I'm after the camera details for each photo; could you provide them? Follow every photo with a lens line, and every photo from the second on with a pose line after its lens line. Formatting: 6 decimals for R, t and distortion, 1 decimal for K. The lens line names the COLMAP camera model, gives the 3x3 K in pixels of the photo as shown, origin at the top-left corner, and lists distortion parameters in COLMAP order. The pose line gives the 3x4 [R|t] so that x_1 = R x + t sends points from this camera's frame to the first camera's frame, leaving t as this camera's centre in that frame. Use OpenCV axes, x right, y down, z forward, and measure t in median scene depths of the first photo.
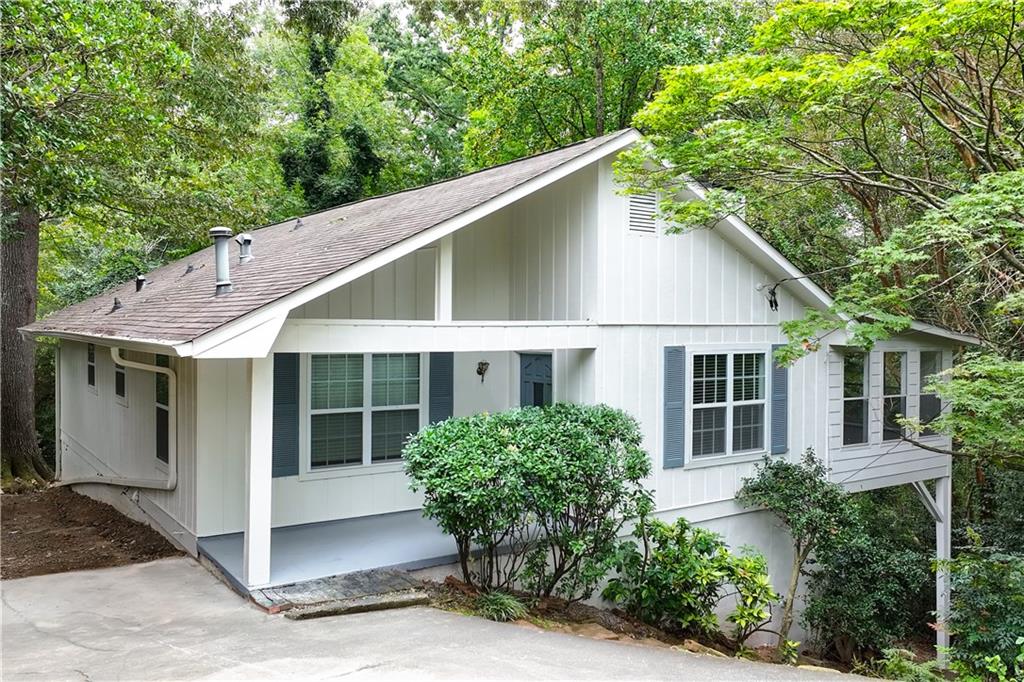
lens RADIAL K [[831.2, 0, 512.0], [0, 831.2, 341.0], [0, 0, 1]] dist [-0.003245, 0.000328]
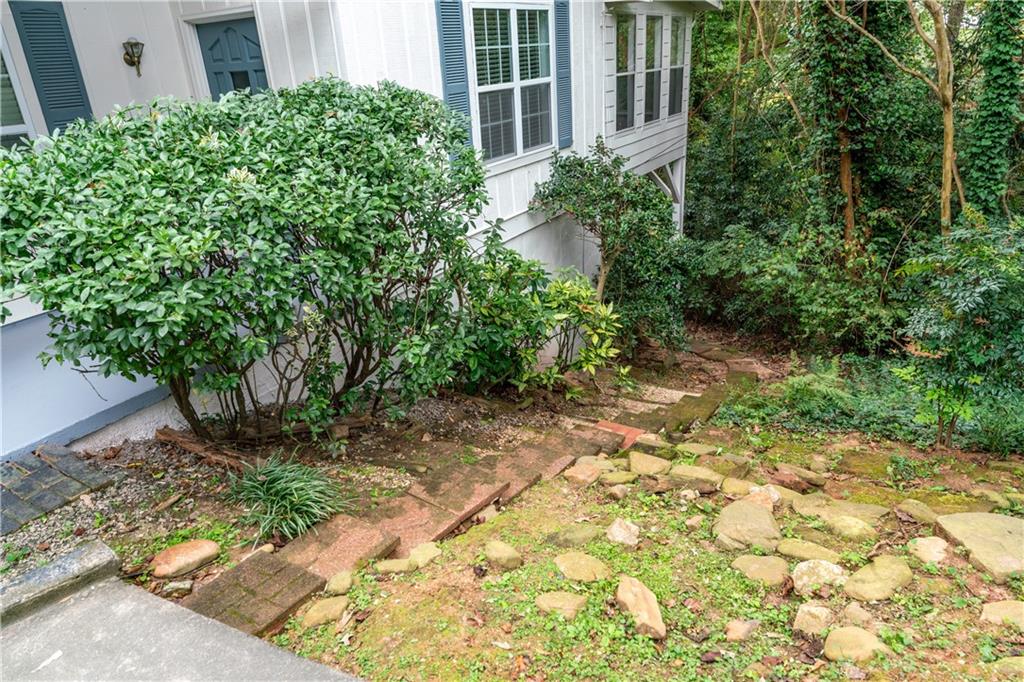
lens RADIAL K [[671.1, 0, 512.0], [0, 671.1, 341.0], [0, 0, 1]] dist [0.005293, 0.000008]
pose [[0.903441, -0.218537, 0.368831, -0.016364], [0.067288, 0.921940, 0.381443, 0.069862], [-0.423399, -0.319794, 0.847623, 0.505055]]
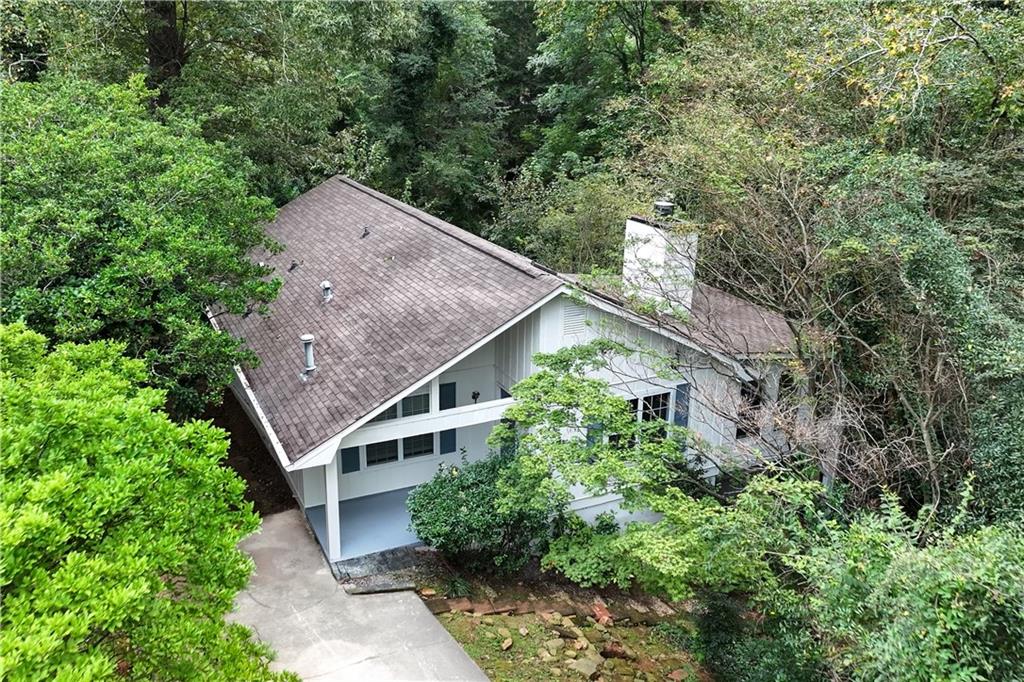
lens RADIAL K [[831.2, 0, 512.0], [0, 831.2, 341.0], [0, 0, 1]] dist [-0.003245, 0.000328]
pose [[0.991784, 0.062652, -0.111530, 0.237873], [-0.026396, 0.953322, 0.300801, -0.650036], [0.125170, -0.295386, 0.947143, -0.514827]]
